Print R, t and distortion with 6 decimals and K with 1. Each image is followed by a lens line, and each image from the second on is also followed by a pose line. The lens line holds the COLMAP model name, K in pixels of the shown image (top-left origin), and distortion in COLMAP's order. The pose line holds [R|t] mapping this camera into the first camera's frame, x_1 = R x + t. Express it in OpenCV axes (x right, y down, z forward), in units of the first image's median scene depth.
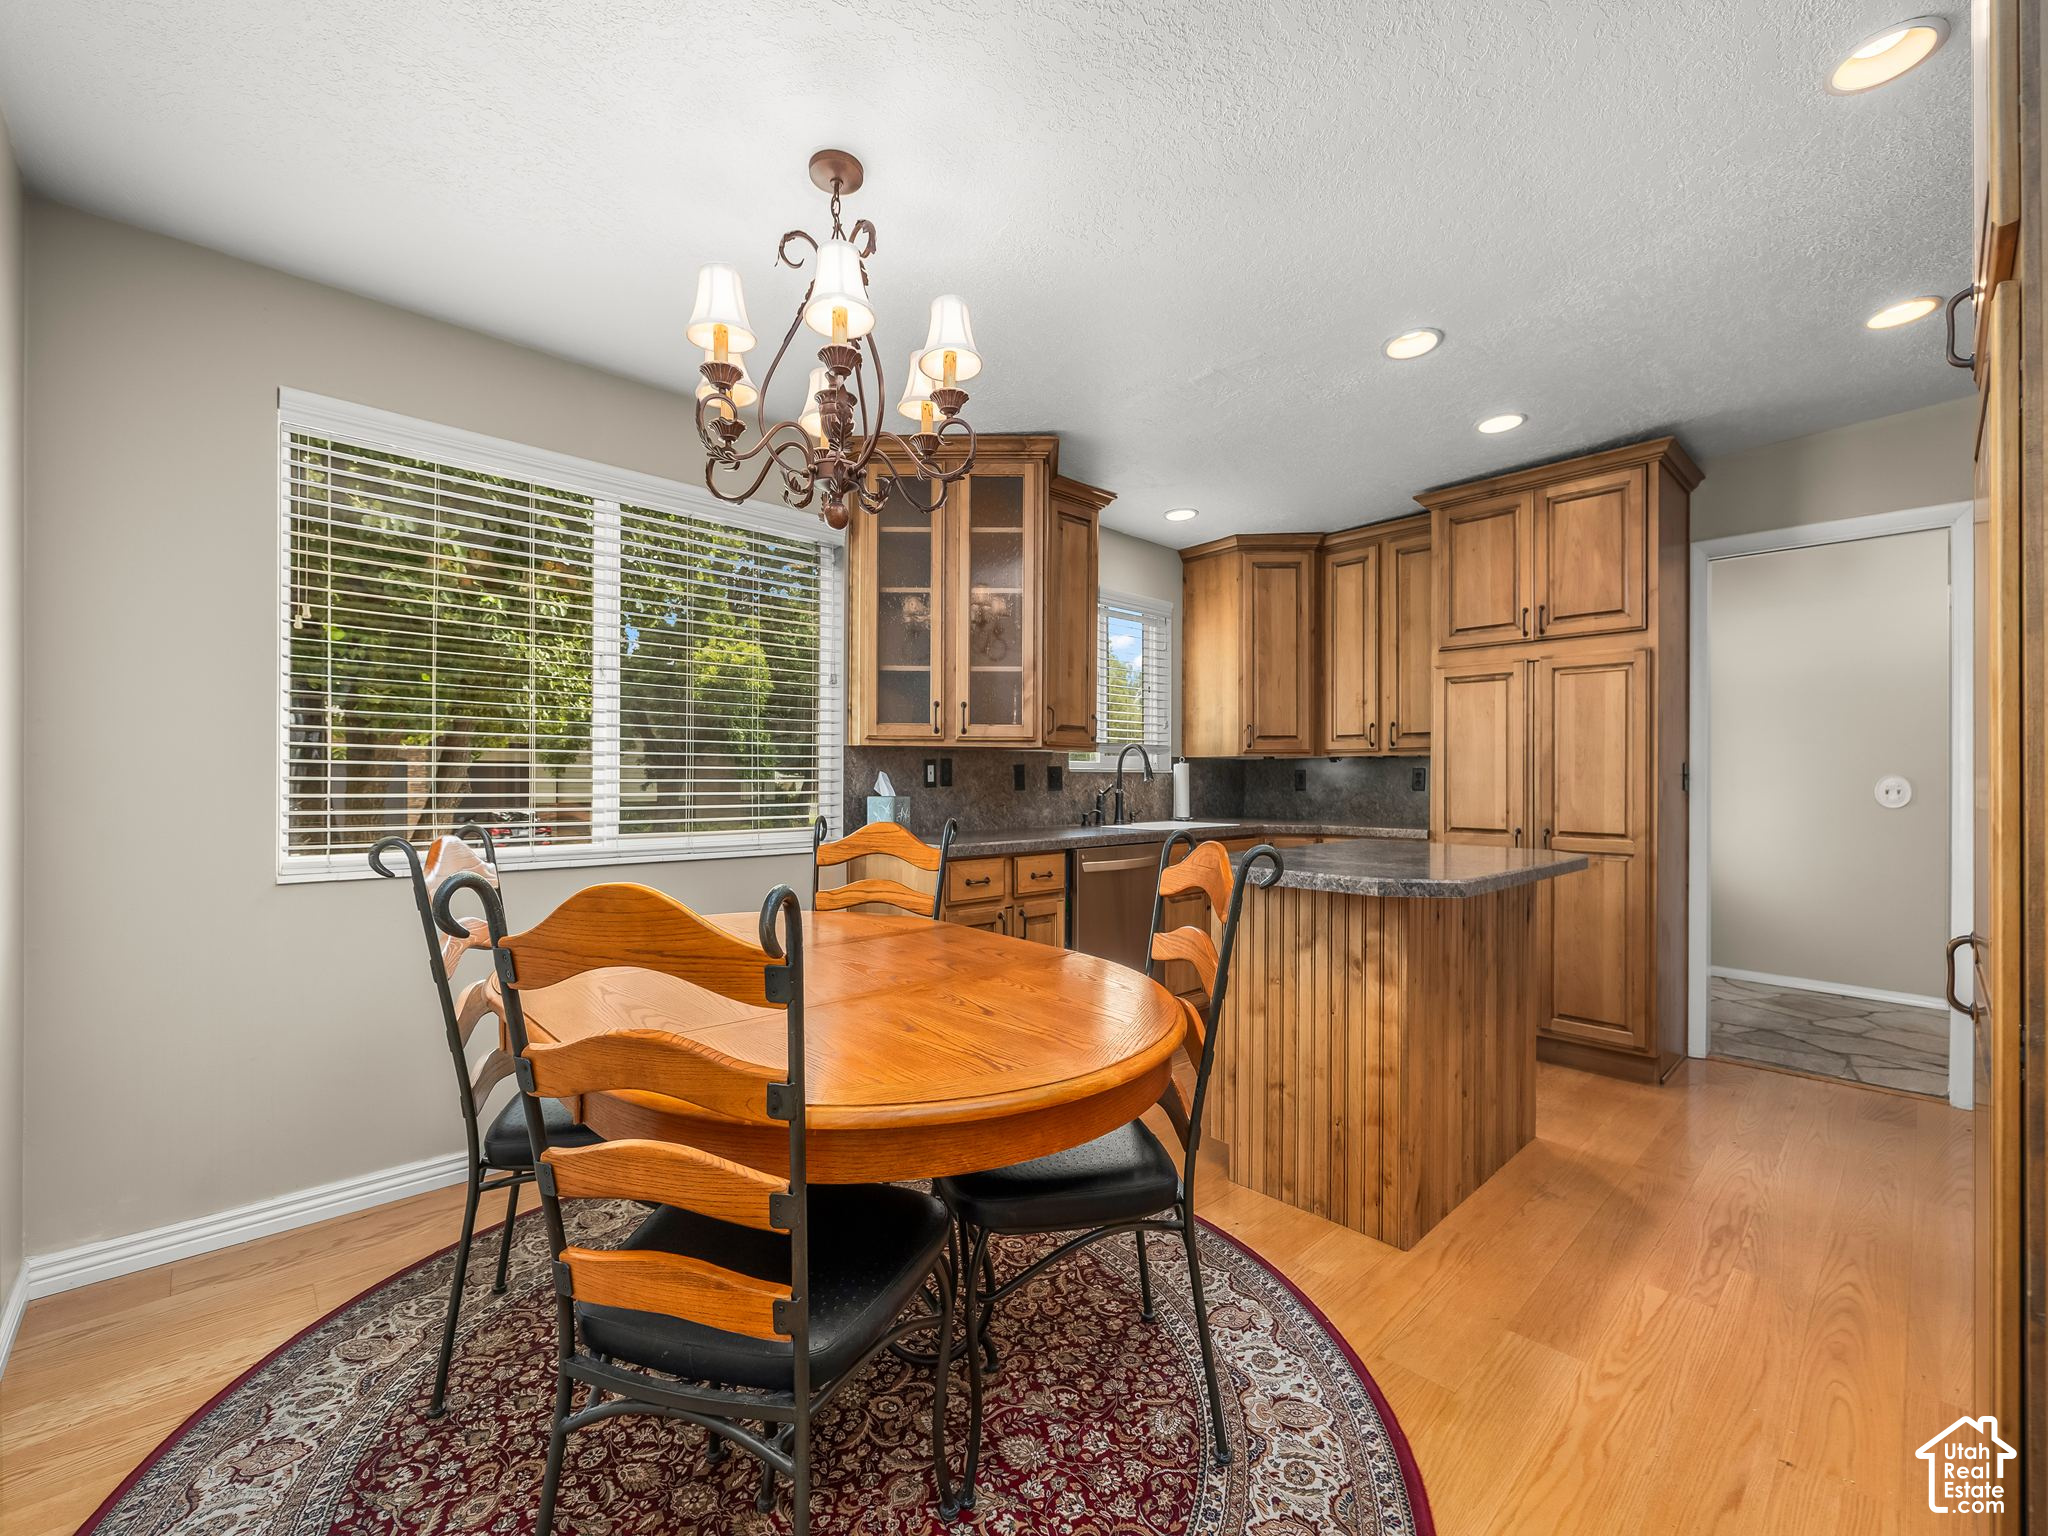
lens RADIAL K [[858.0, 0, 1017.6], [0, 858.0, 769.8], [0, 0, 1]] dist [-0.000152, 0.000834]
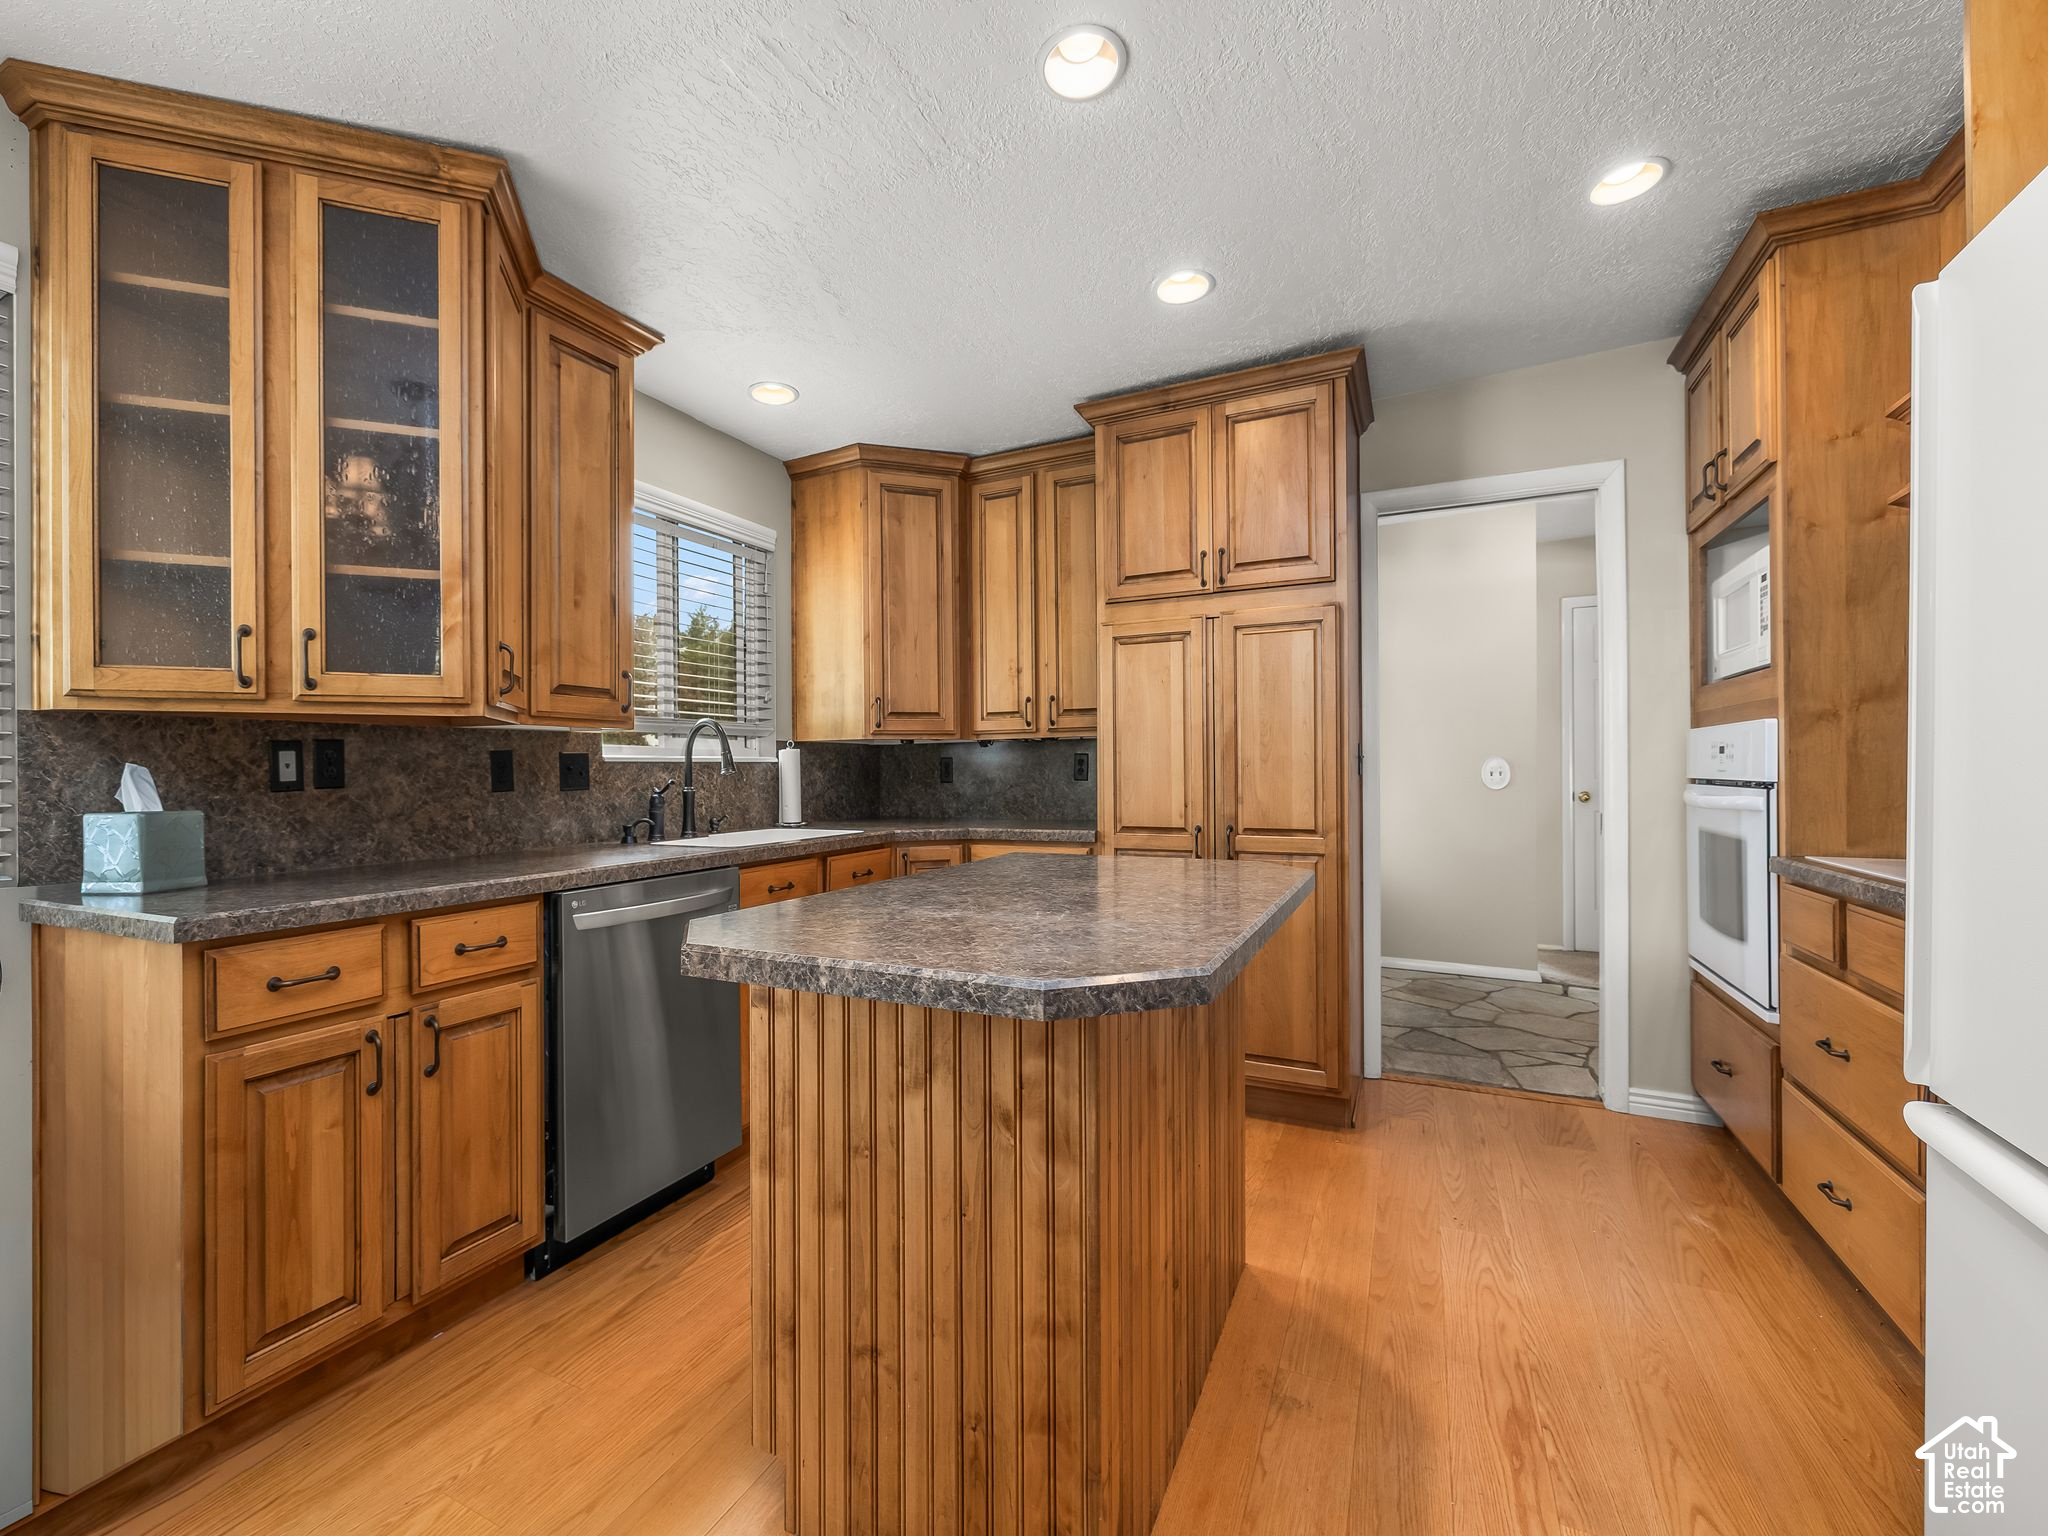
lens RADIAL K [[858.0, 0, 1023.3], [0, 858.0, 766.6], [0, 0, 1]] dist [-0.000152, 0.000834]
pose [[0.926692, -0.011744, 0.375638, 0.139986], [0.009902, 0.999928, 0.006832, 0.006080], [-0.375691, -0.002612, 0.926741, 0.339047]]
